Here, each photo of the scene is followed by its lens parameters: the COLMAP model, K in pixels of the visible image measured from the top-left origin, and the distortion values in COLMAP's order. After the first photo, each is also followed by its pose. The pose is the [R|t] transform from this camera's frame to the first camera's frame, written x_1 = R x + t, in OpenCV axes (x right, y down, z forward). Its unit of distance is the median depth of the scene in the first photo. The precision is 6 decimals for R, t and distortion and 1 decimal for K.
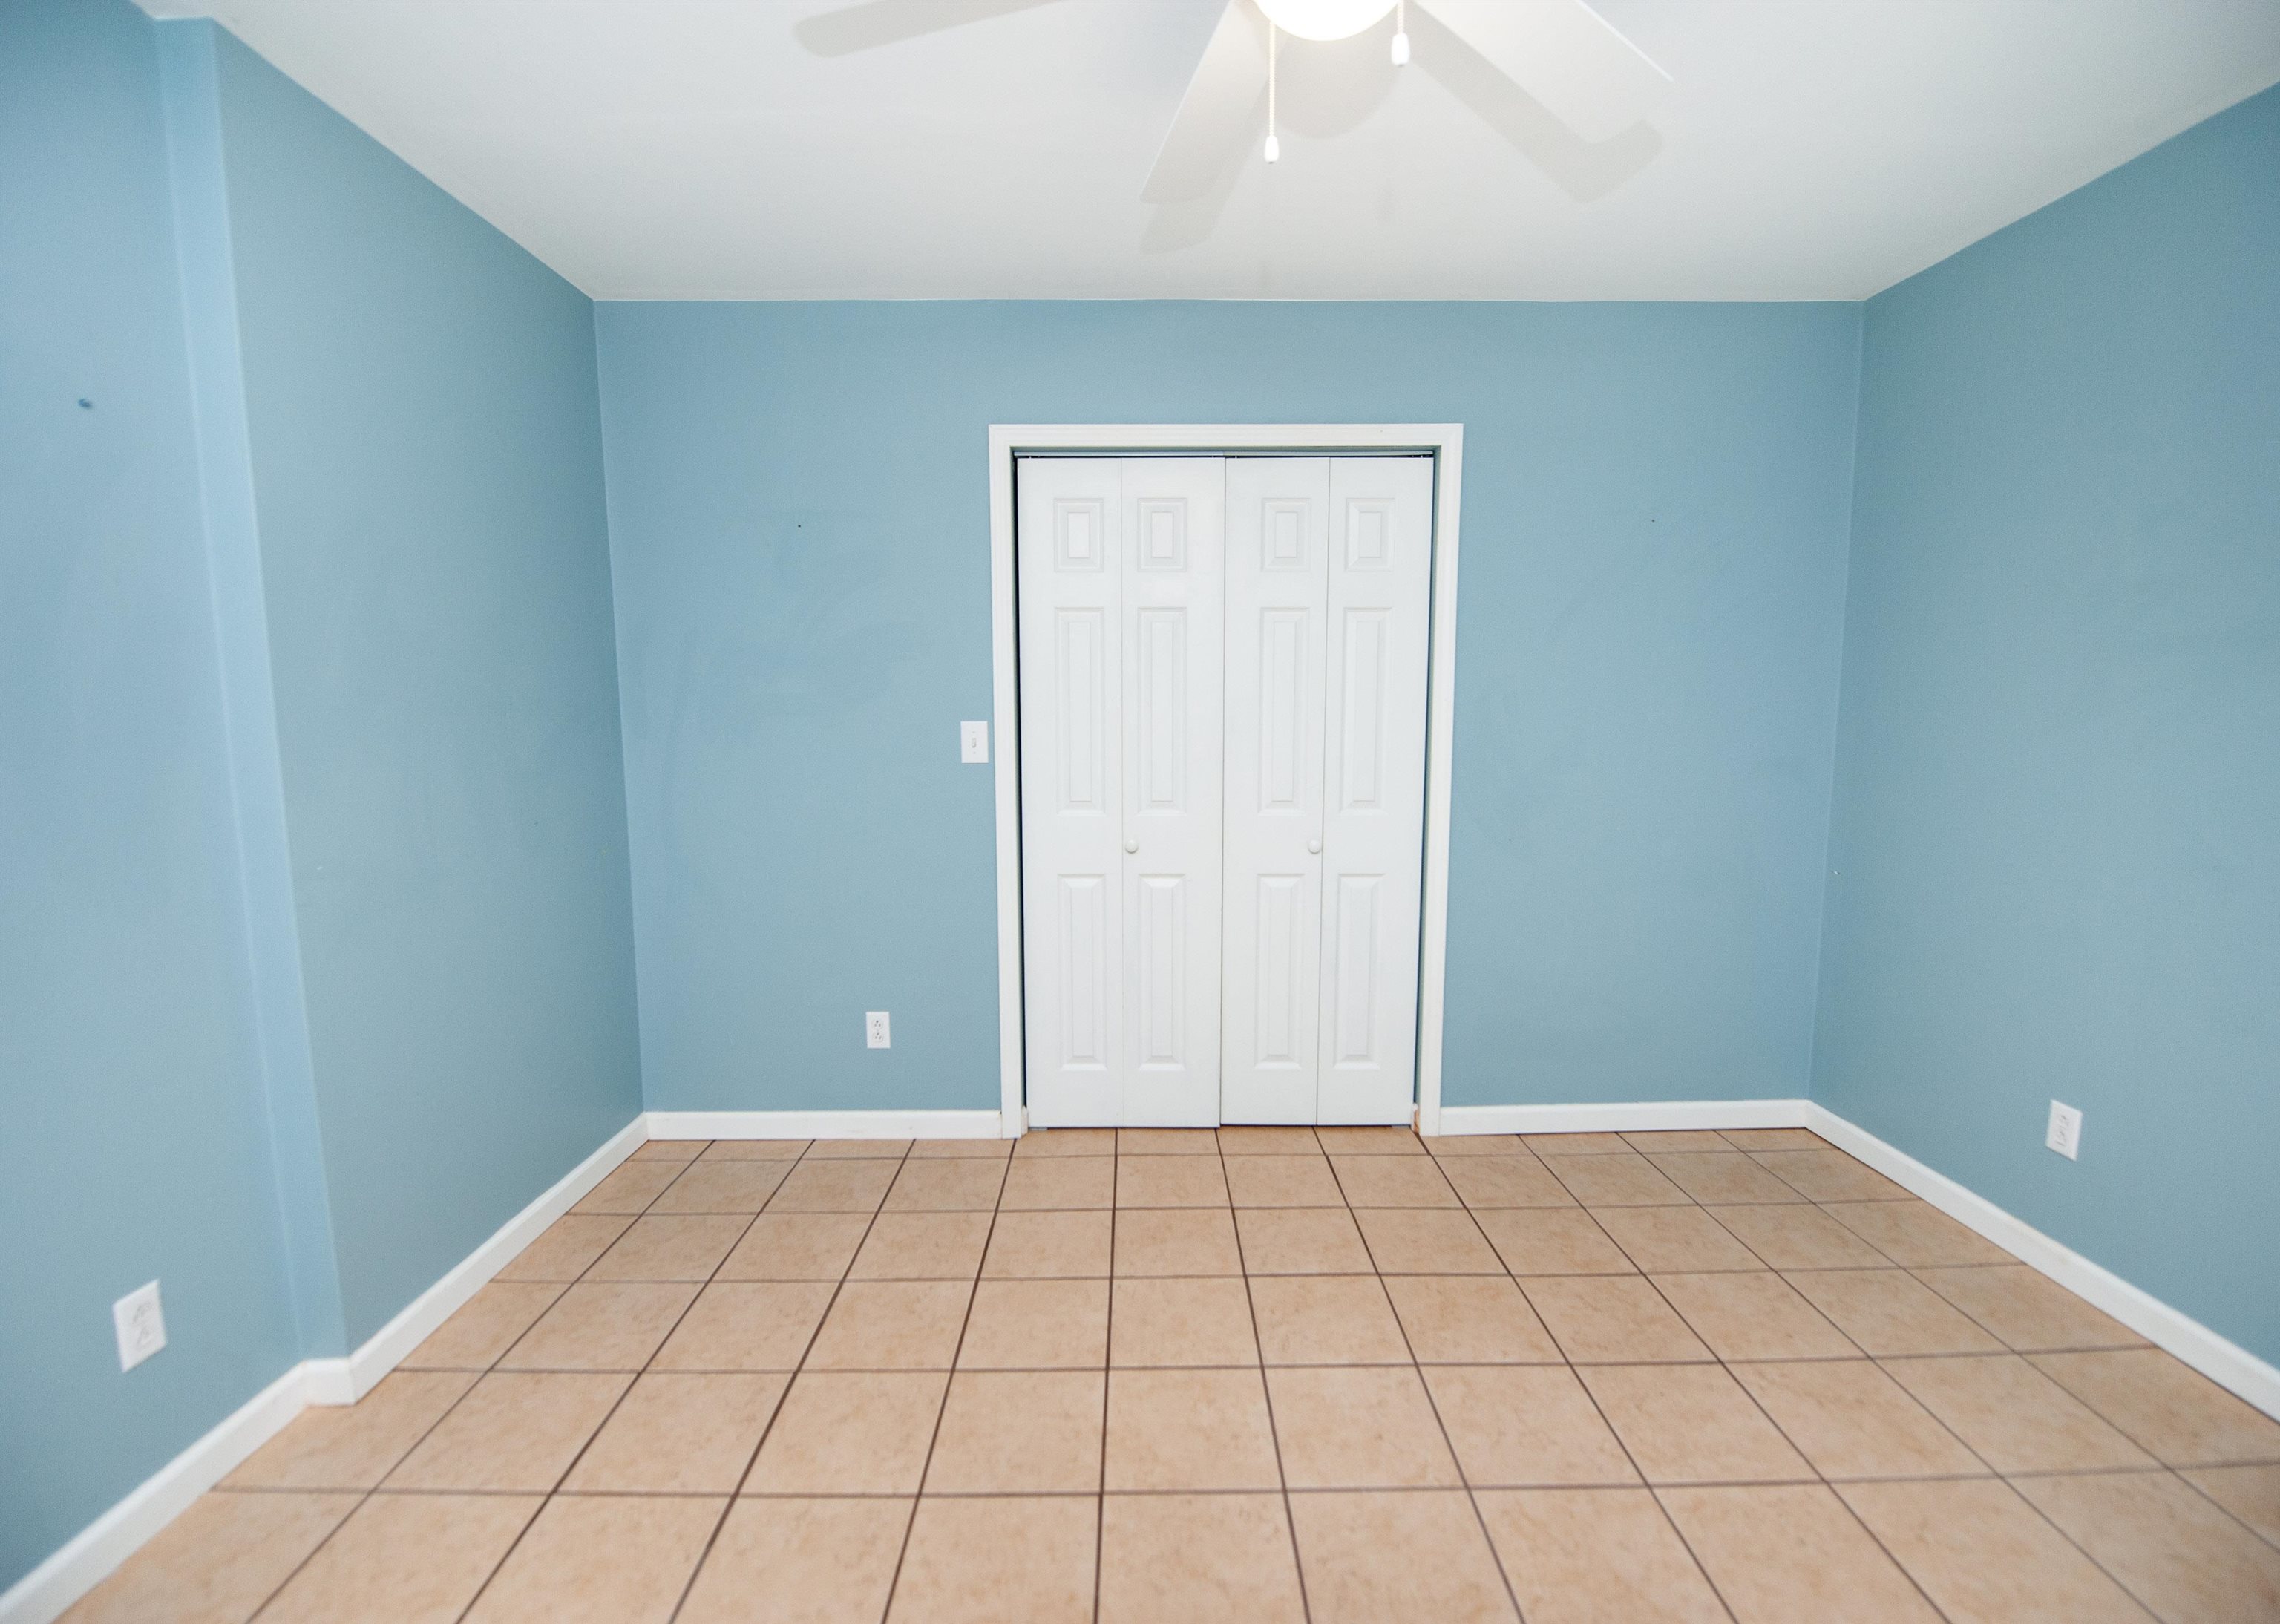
lens RADIAL K [[981.4, 0, 1136.5], [0, 981.4, 823.8], [0, 0, 1]] dist [-0.004335, -0.000291]
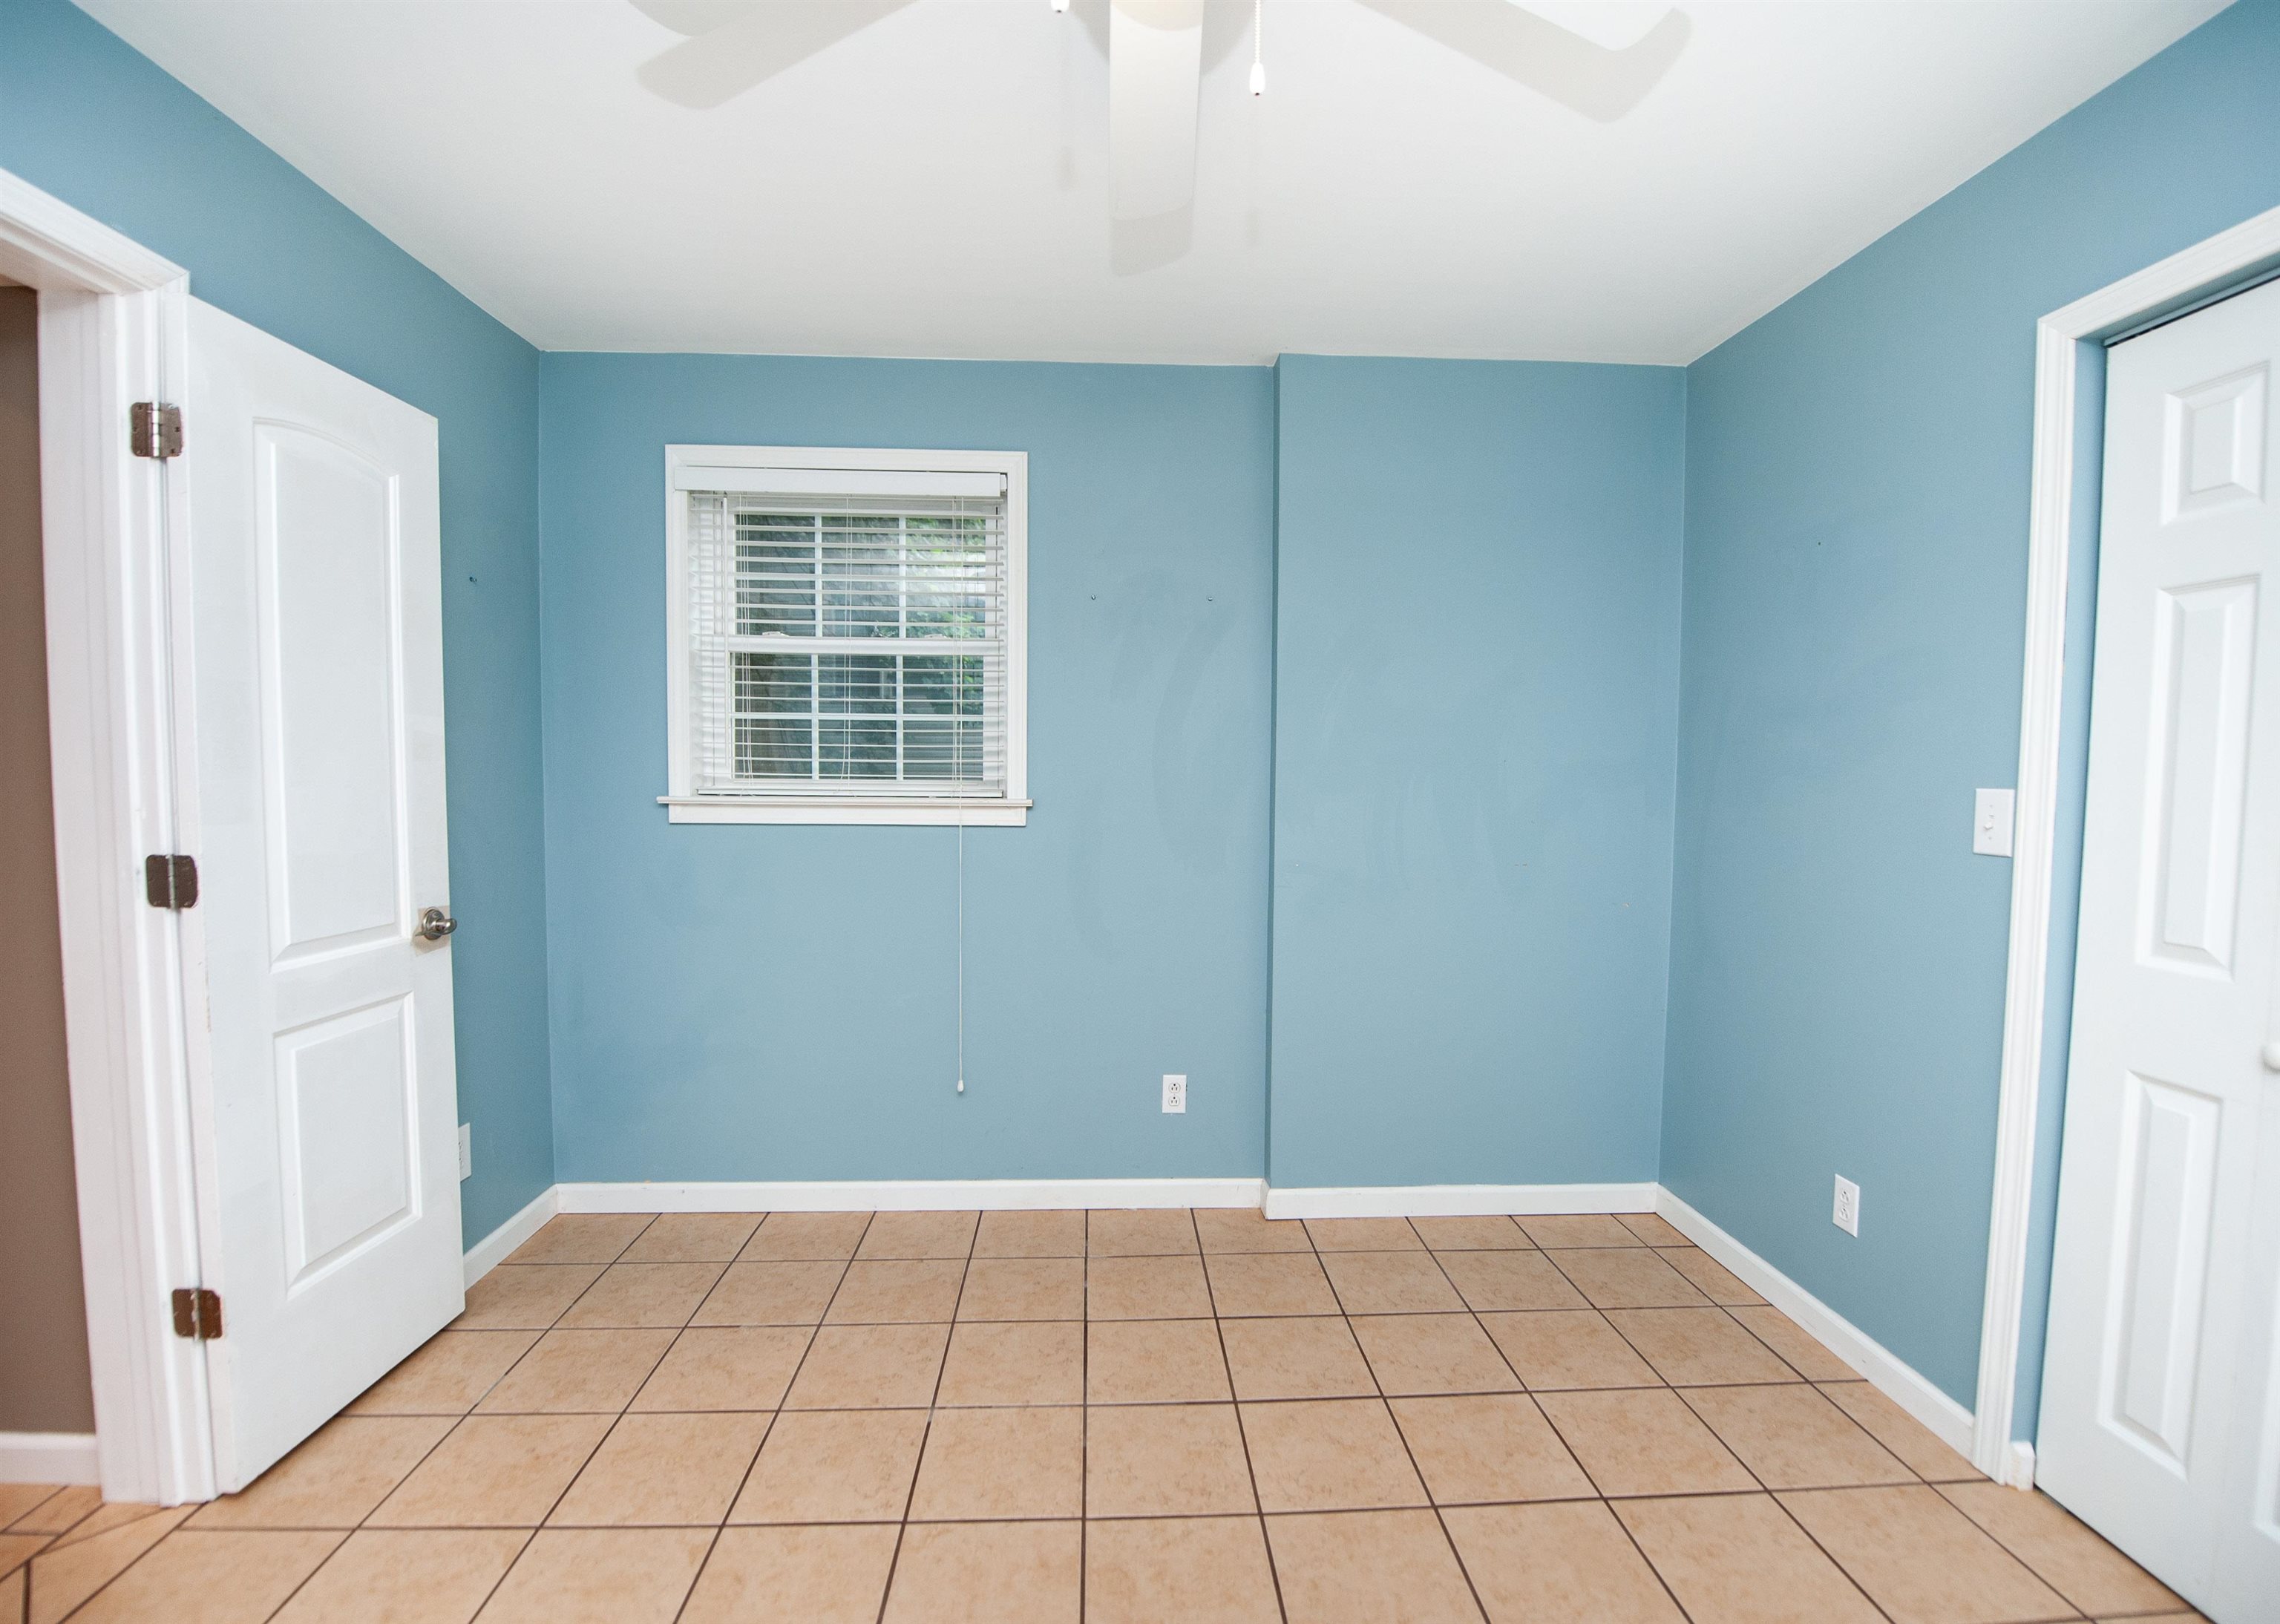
lens RADIAL K [[981.4, 0, 1134.3], [0, 981.4, 813.8], [0, 0, 1]] dist [-0.004335, -0.000291]
pose [[0.043822, 0.042504, -0.998135, 0.503402], [-0.120950, 0.991971, 0.036932, -0.048323], [0.991691, 0.119106, 0.048611, 0.470057]]
